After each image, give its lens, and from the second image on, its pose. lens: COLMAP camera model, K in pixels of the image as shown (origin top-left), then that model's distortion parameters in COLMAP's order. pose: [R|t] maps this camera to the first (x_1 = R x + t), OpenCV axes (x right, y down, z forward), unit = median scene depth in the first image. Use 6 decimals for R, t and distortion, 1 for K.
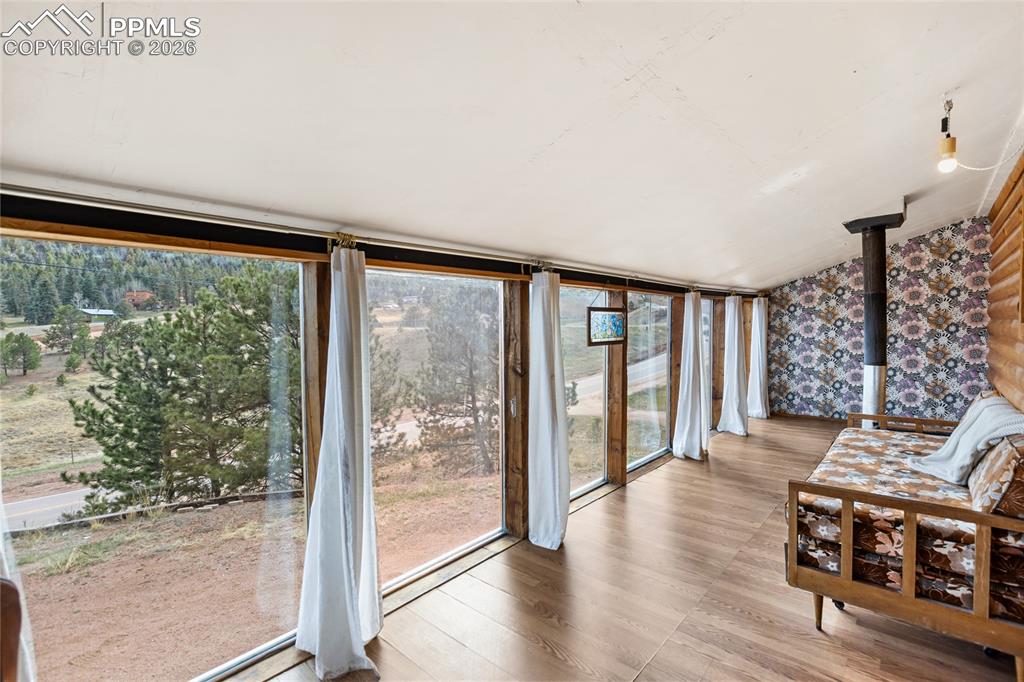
lens RADIAL K [[475.2, 0, 520.7], [0, 475.2, 347.8], [0, 0, 1]] dist [0.002833, 0.001176]
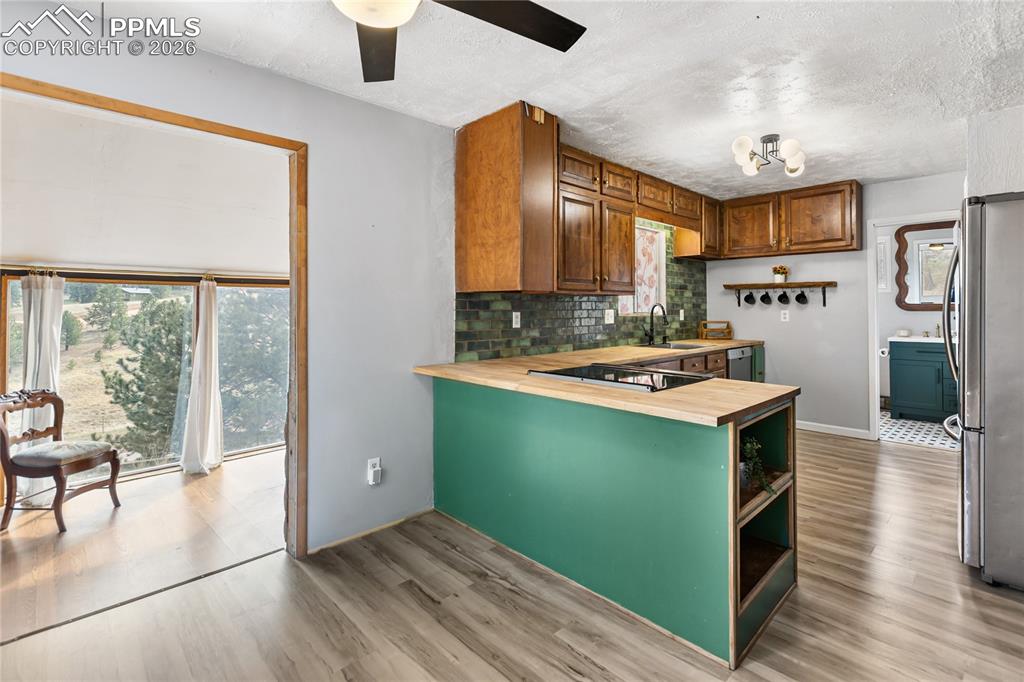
lens RADIAL K [[475.2, 0, 502.2], [0, 475.2, 304.8], [0, 0, 1]] dist [0.002833, 0.001176]
pose [[0.997691, 0.010909, -0.067033, 0.089913], [-0.014595, 0.998393, -0.054751, 0.000582], [0.066328, 0.055603, 0.996247, -0.086834]]
